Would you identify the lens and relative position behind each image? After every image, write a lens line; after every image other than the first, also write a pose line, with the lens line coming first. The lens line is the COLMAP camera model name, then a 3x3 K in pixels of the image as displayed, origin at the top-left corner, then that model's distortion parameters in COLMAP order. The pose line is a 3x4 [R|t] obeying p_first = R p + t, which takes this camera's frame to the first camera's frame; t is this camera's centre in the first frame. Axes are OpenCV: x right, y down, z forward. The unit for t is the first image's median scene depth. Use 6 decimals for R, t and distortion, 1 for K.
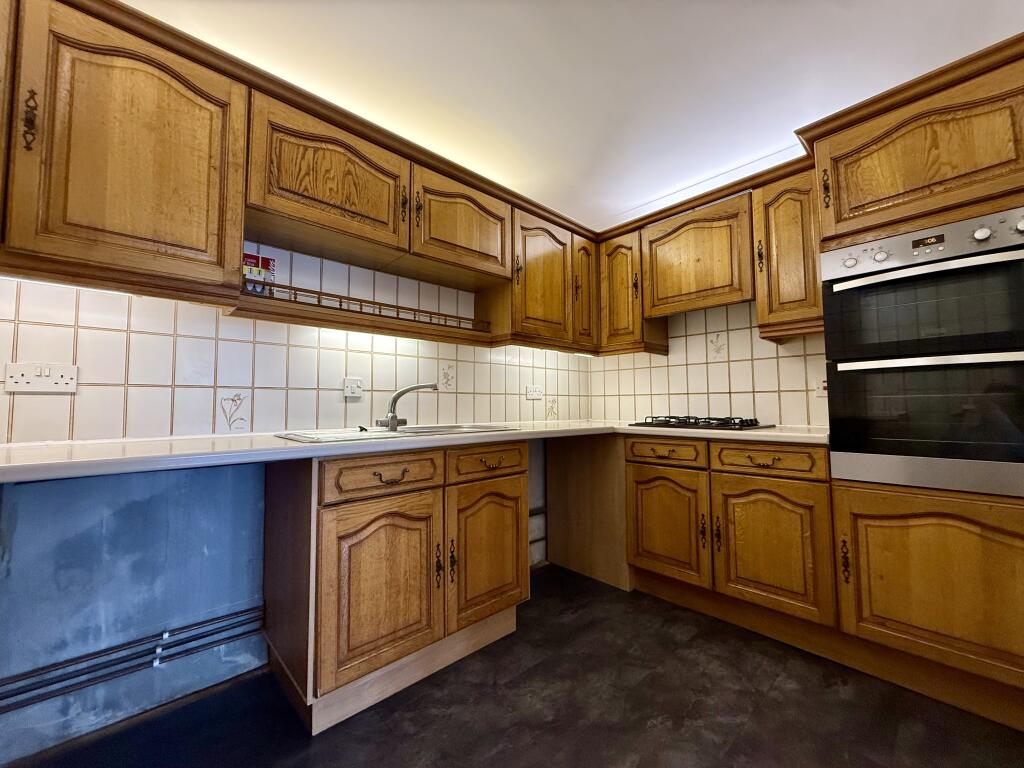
lens RADIAL K [[409.5, 0, 507.4], [0, 409.5, 382.4], [0, 0, 1]] dist [-0.000262, 0.000126]
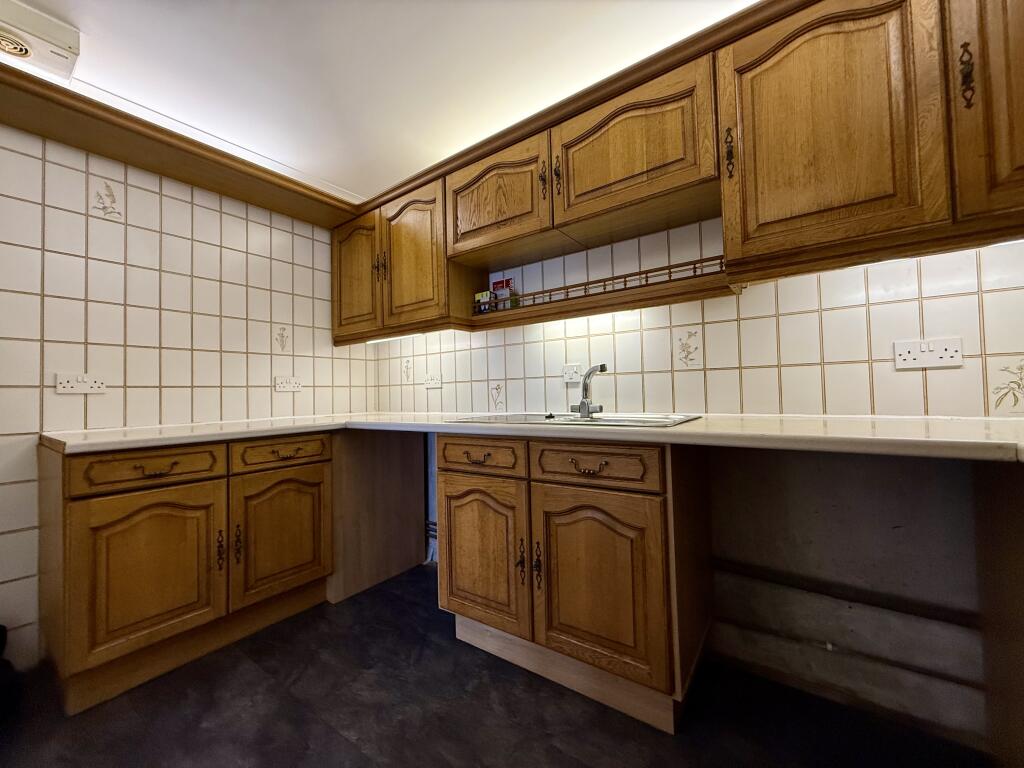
lens RADIAL K [[409.5, 0, 507.4], [0, 409.5, 382.4], [0, 0, 1]] dist [-0.000262, 0.000126]
pose [[0.196527, -0.027799, -0.980104, 0.717754], [0.081293, 0.996618, -0.011966, 0.040755], [0.977123, -0.077324, 0.198123, 0.760888]]
